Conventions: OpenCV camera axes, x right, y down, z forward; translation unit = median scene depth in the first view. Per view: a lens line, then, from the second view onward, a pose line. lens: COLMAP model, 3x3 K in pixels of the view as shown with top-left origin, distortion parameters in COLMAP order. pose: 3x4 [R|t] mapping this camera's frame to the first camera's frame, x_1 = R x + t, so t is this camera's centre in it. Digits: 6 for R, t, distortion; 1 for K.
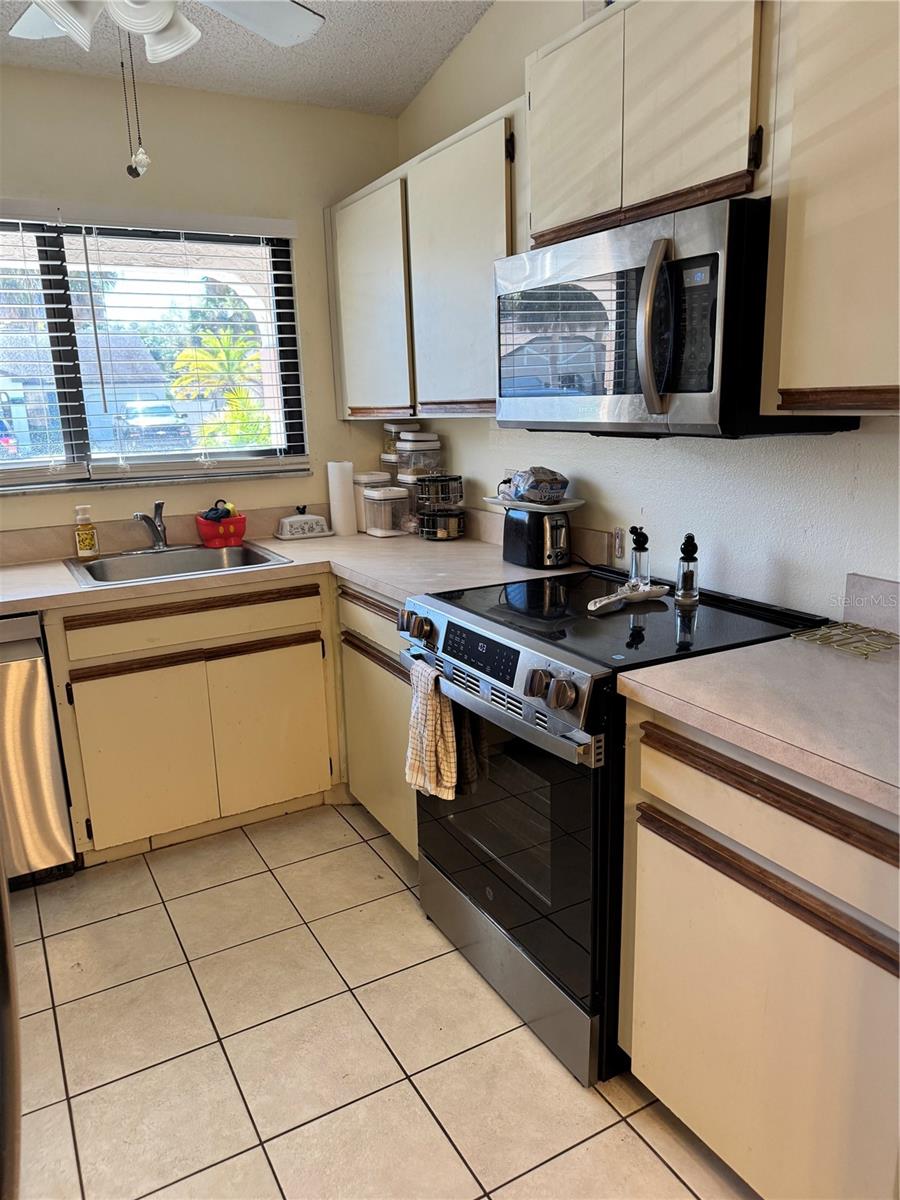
lens RADIAL K [[835.4, 0, 450.0], [0, 835.4, 600.0], [0, 0, 1]] dist [0.153639, -0.246405]
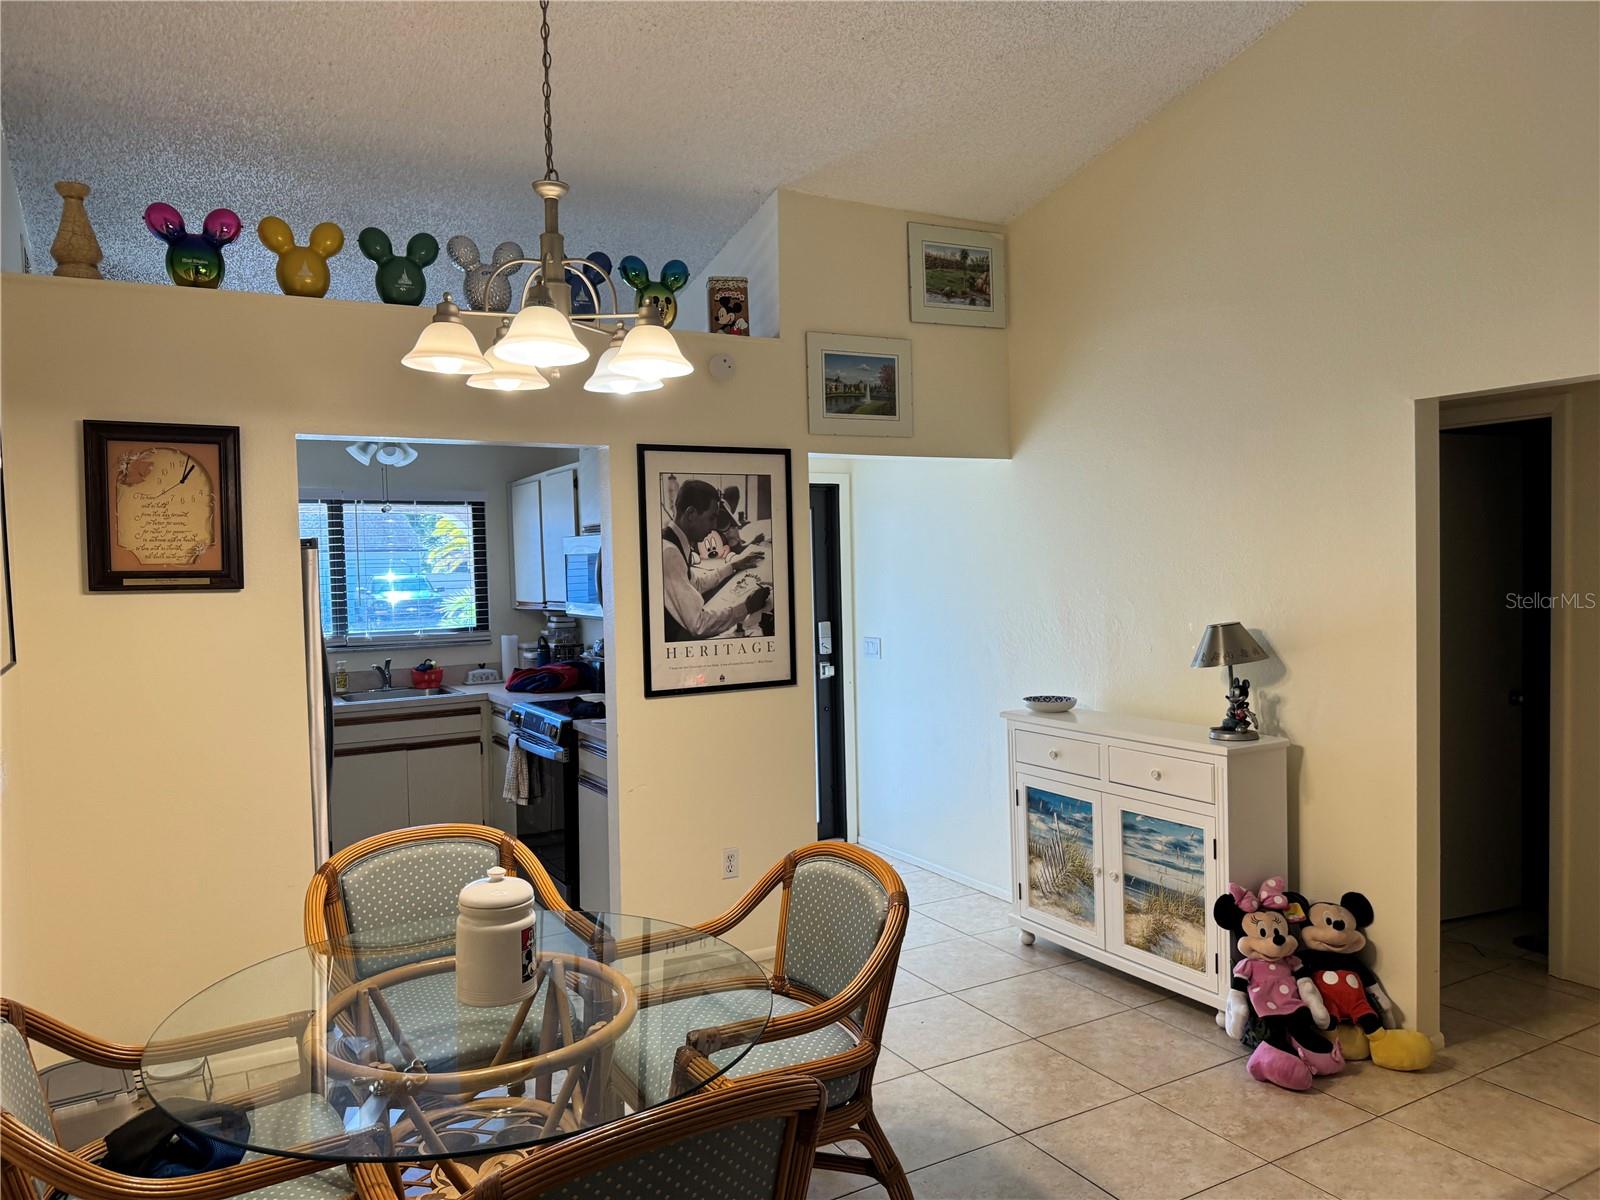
lens RADIAL K [[1148.9, 0, 819.6], [0, 1148.9, 604.1], [0, 0, 1]] dist [0.132963, -0.150351]
pose [[0.999943, 0.005404, 0.009246, 0.466486], [-0.003465, 0.980164, -0.198160, 0.222341], [-0.010134, 0.198116, 0.980126, -1.229849]]
